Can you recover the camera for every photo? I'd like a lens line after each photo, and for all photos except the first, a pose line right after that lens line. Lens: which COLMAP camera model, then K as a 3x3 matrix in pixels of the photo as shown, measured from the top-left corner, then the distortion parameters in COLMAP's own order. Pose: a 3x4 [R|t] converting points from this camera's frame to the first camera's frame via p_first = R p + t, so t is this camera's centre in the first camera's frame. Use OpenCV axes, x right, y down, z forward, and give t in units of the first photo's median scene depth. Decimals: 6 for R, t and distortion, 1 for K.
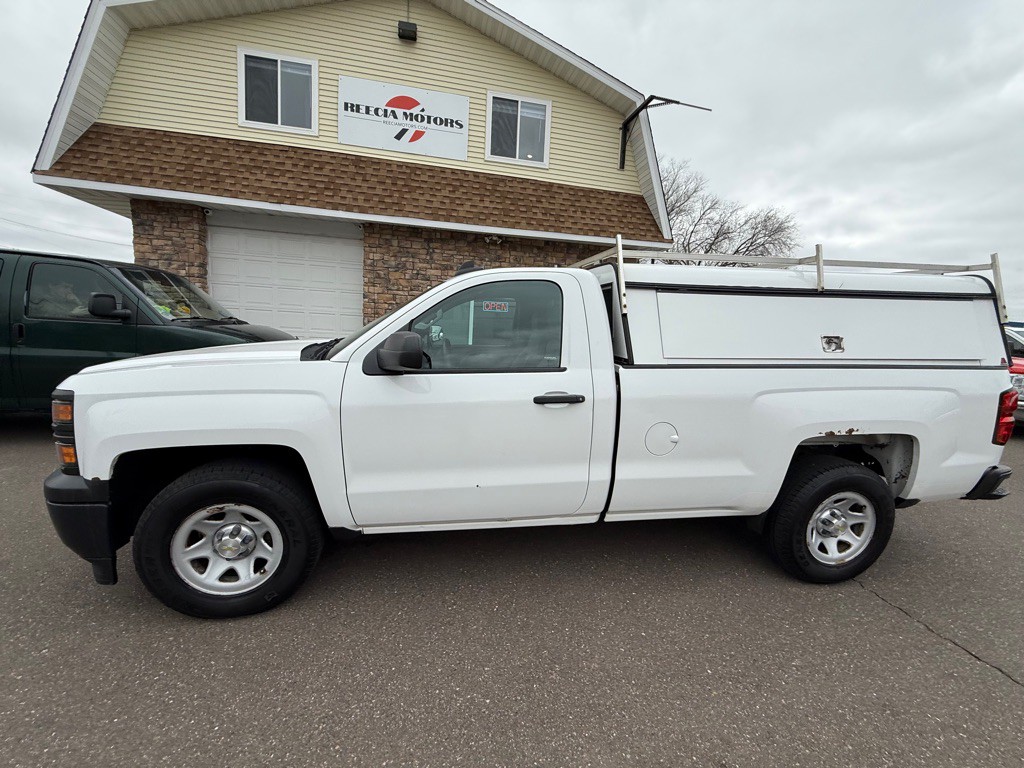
lens RADIAL K [[406.7, 0, 508.8], [0, 406.7, 382.8], [0, 0, 1]] dist [0.000195, -0.000643]
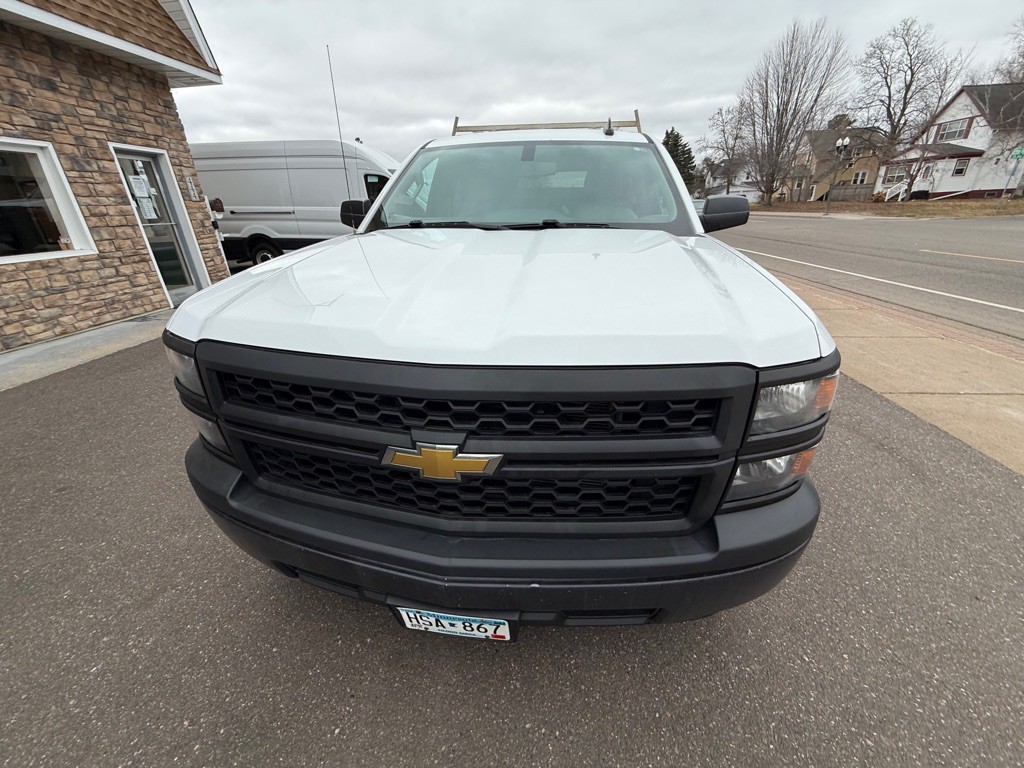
lens RADIAL K [[406.7, 0, 506.5], [0, 406.7, 385.8], [0, 0, 1]] dist [0.000195, -0.000643]
pose [[0.285464, -0.441600, 0.850588, -0.476569], [0.165974, 0.896887, 0.409935, -0.062140], [-0.943908, 0.024154, 0.329323, 0.348468]]
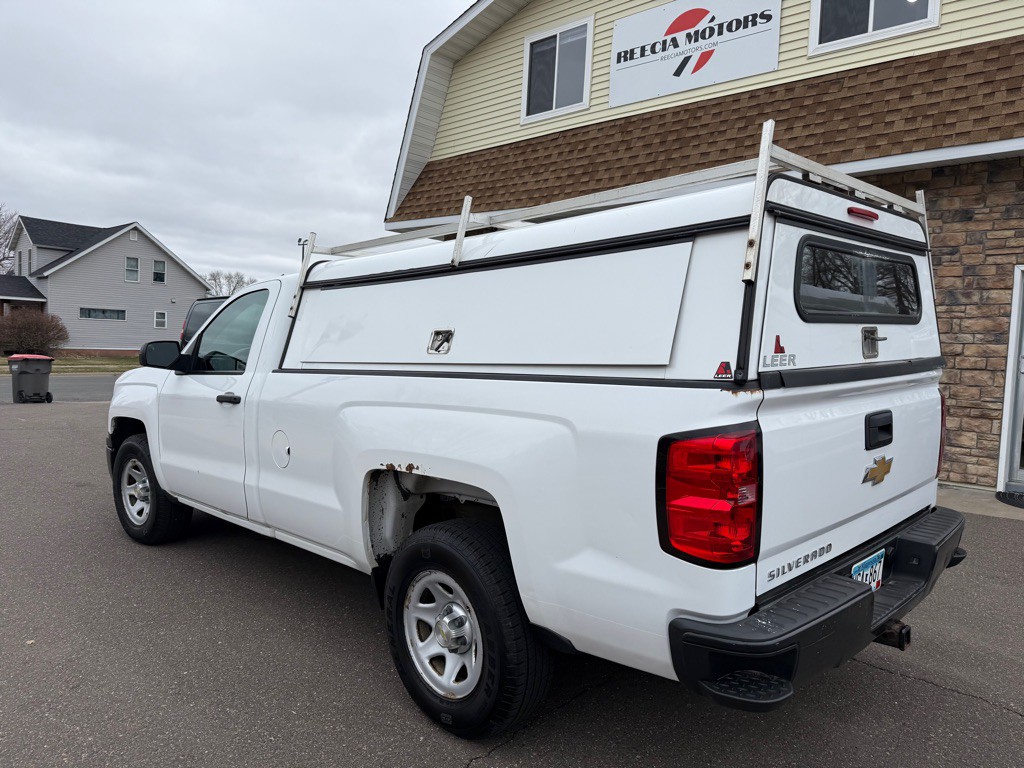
lens RADIAL K [[724.5, 0, 520.1], [0, 724.5, 390.6], [0, 0, 1]] dist [0.039438, -0.046511]
pose [[0.596714, 0.019912, -0.802207, 0.680444], [-0.098617, 0.993934, -0.048685, 0.011306], [0.796371, 0.108162, 0.595058, 0.149326]]
